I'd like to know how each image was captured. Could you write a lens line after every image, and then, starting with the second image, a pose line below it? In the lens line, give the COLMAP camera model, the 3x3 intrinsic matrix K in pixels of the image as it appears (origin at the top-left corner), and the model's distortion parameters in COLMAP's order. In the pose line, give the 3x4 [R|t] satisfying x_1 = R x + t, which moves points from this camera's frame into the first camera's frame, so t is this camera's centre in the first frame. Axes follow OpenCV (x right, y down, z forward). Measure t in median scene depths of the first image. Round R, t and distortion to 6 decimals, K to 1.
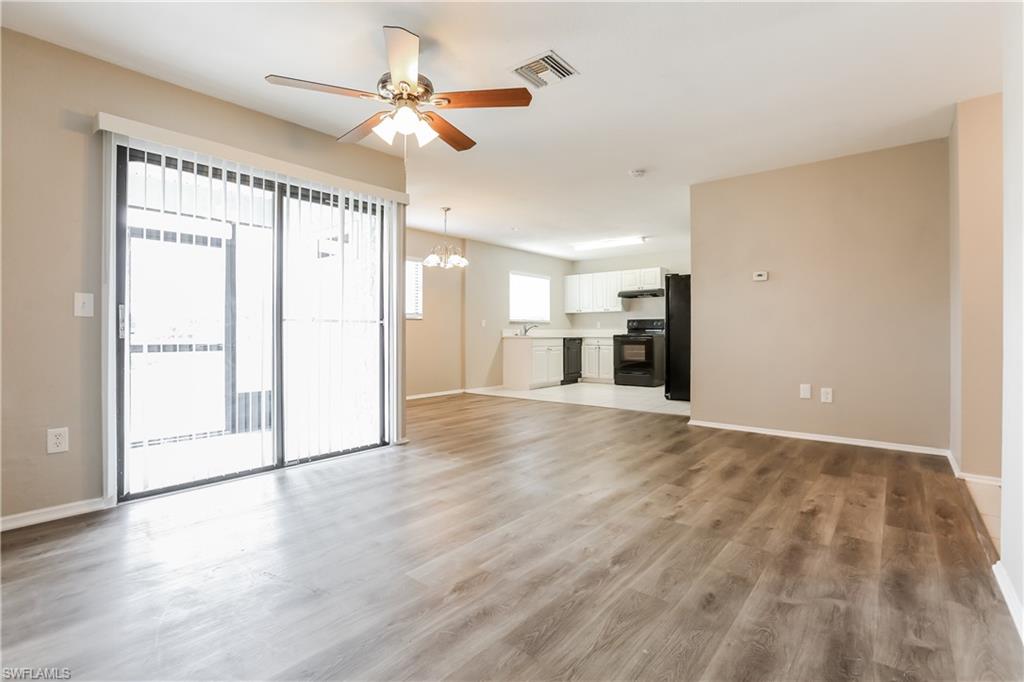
lens RADIAL K [[475.7, 0, 546.5], [0, 475.7, 332.9], [0, 0, 1]] dist [-0.025157, 0.005079]
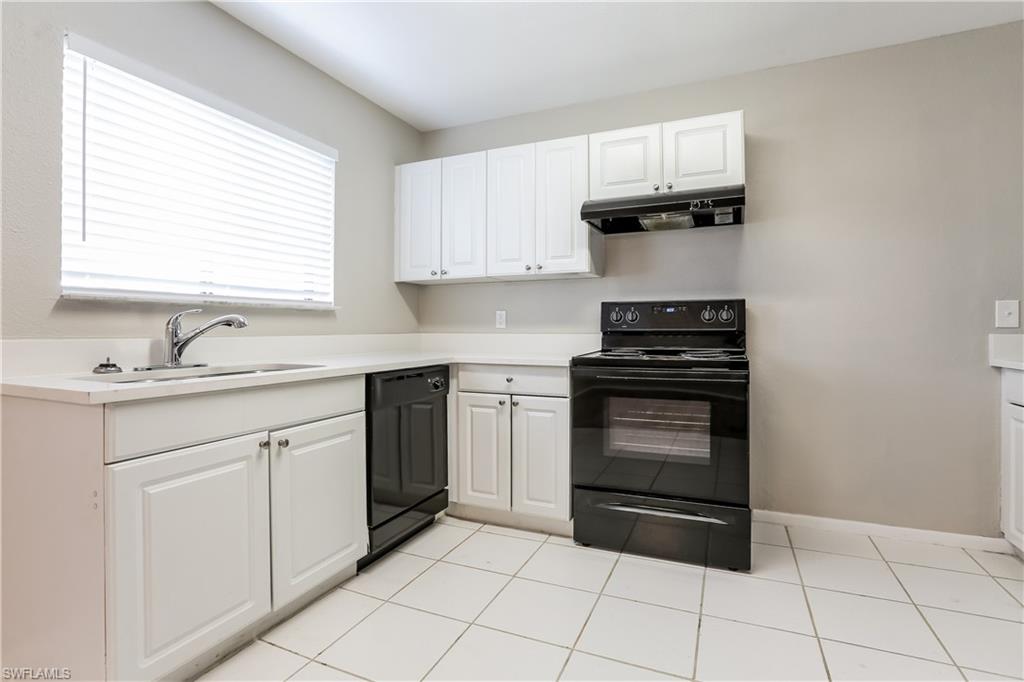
lens RADIAL K [[475.7, 0, 548.8], [0, 475.7, 327.6], [0, 0, 1]] dist [-0.025157, 0.005079]
pose [[0.961924, 0.001597, 0.273314, 0.091775], [-0.000753, 0.999995, -0.003190, -0.018489], [-0.273318, 0.002862, 0.961920, 1.203500]]
